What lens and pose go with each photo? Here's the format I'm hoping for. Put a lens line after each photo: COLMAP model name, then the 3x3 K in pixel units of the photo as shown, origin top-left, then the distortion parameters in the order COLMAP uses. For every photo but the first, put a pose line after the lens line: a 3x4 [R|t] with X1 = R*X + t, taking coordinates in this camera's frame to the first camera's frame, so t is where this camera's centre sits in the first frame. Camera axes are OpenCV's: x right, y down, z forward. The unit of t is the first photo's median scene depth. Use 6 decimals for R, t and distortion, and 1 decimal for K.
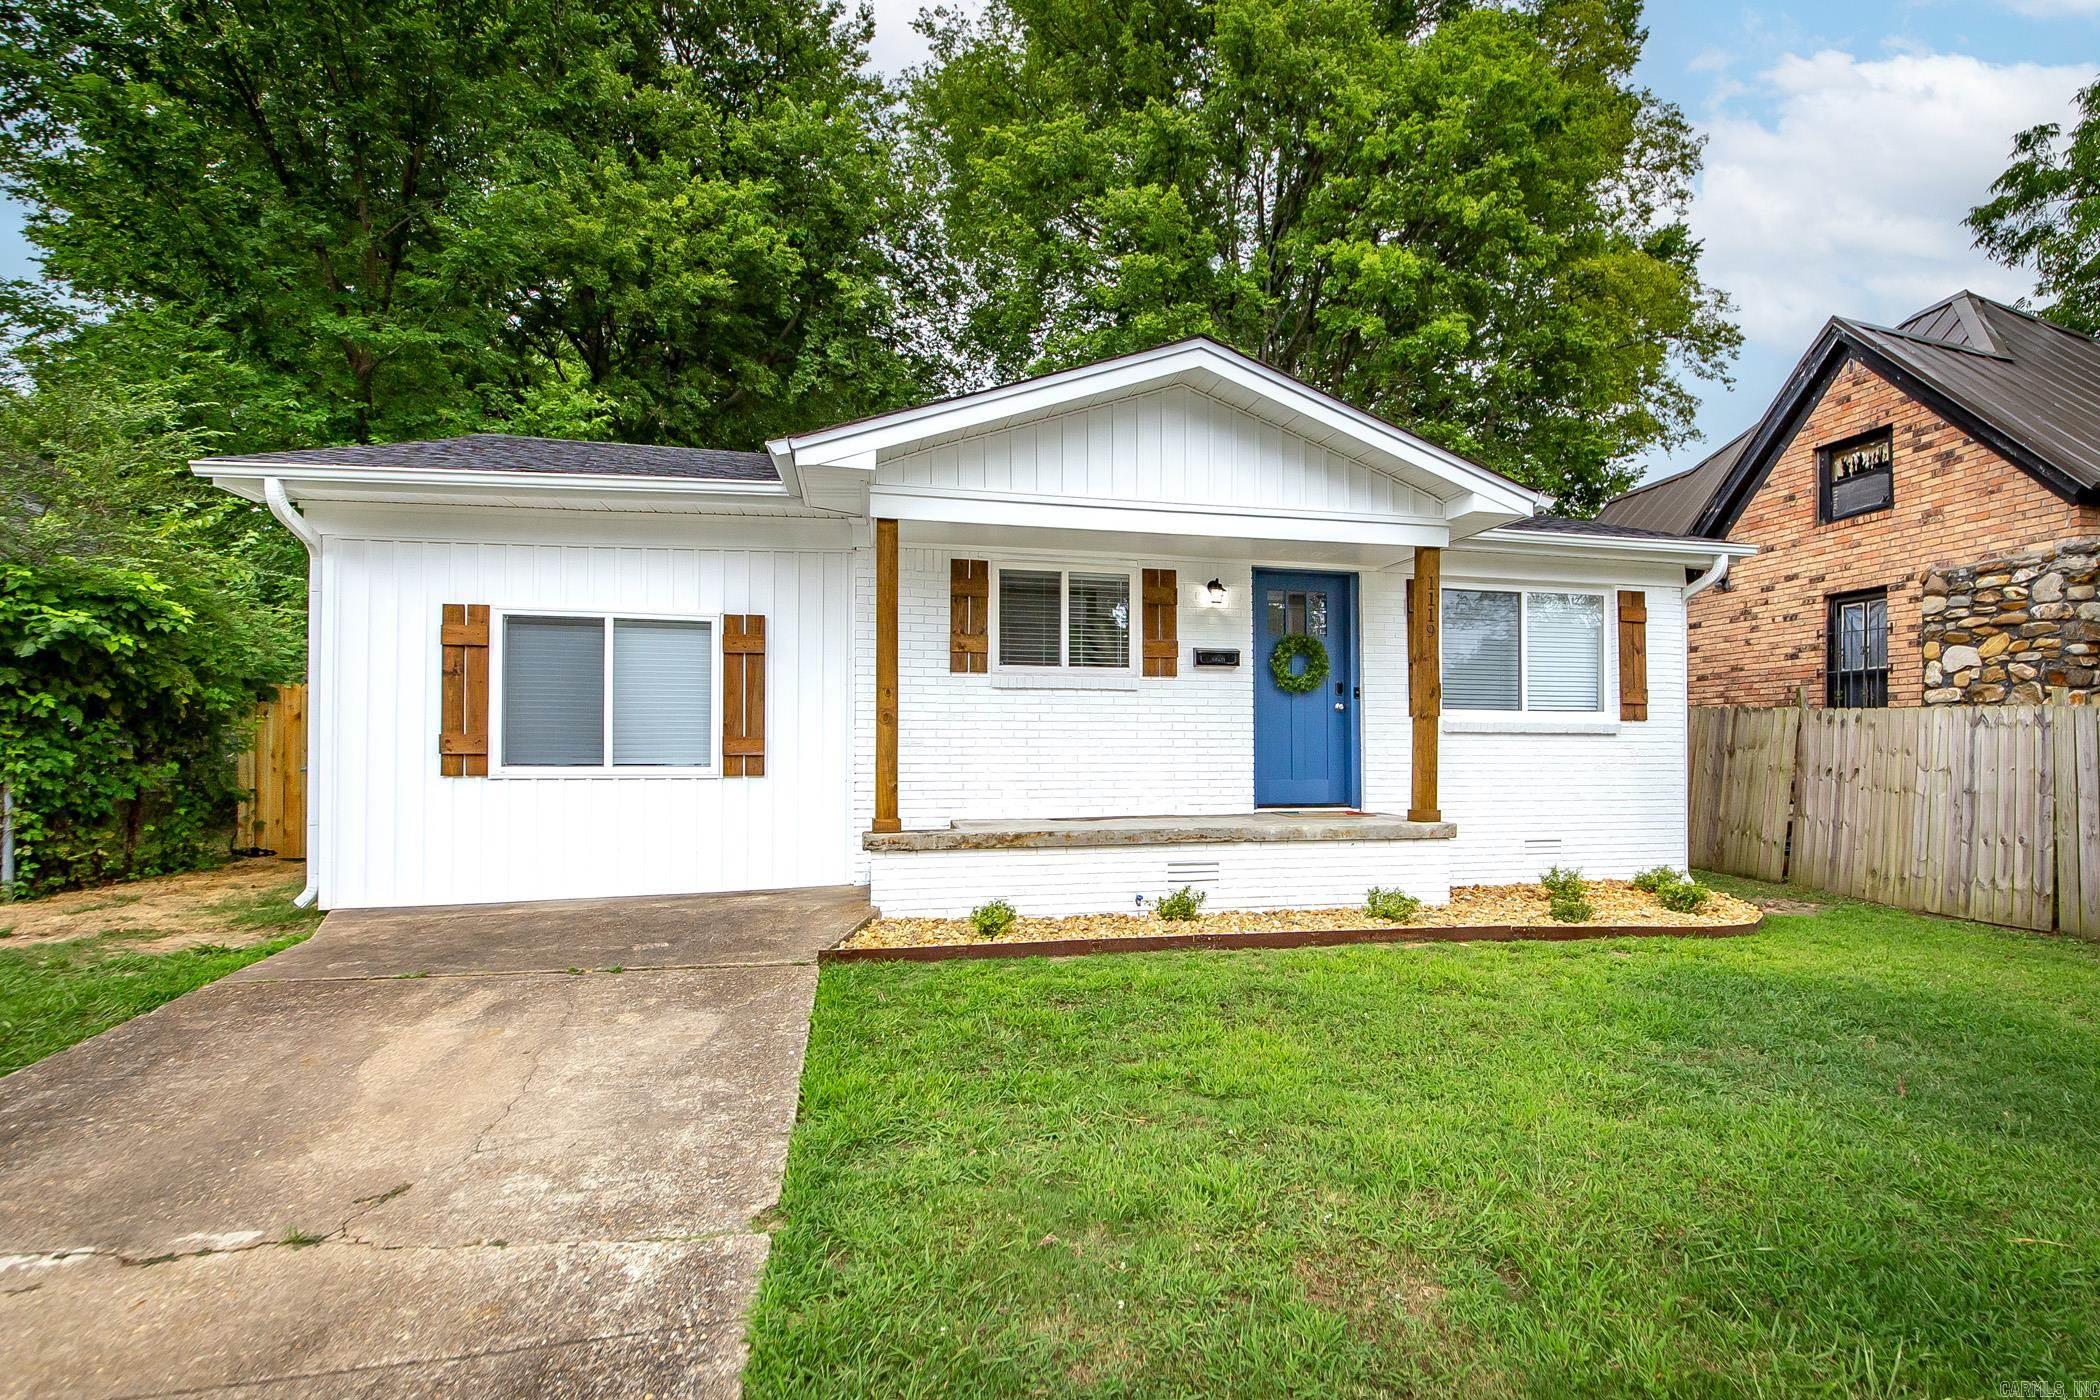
lens RADIAL K [[965.1, 0, 1049.9], [0, 965.1, 683.4], [0, 0, 1]] dist [-0.020439, -0.000098]
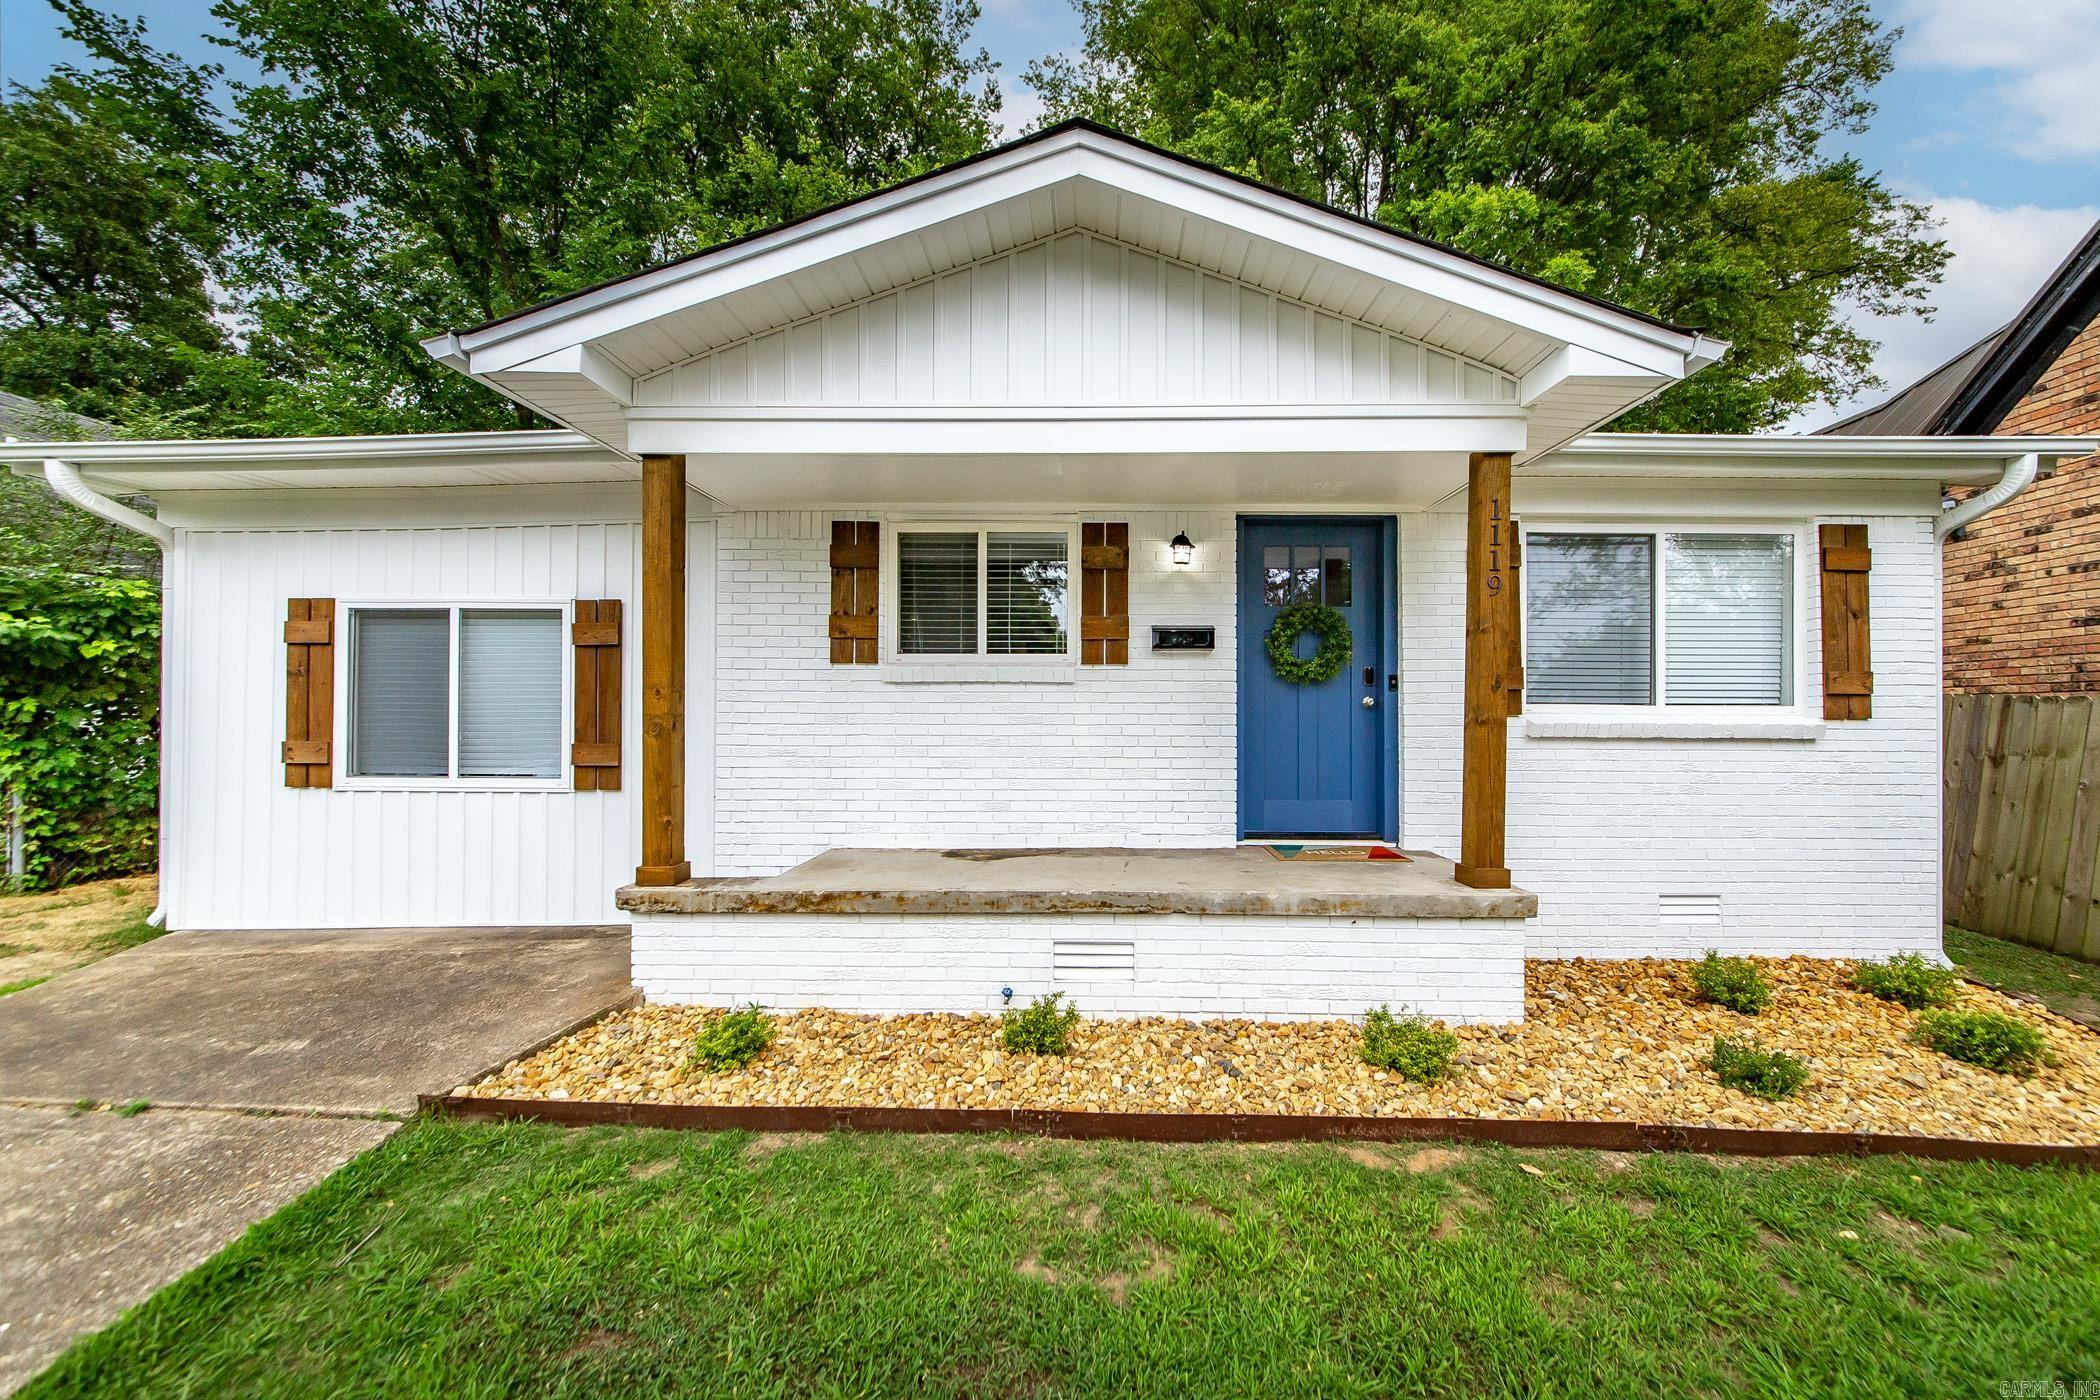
lens RADIAL K [[741.2, 0, 1046.9], [0, 741.2, 696.4], [0, 0, 1]] dist [-0.009016, 0.000134]
pose [[0.975501, -0.006211, -0.219907, 0.197404], [0.014217, 0.999292, 0.034845, -0.003202], [0.219535, -0.037117, 0.974898, 0.422793]]
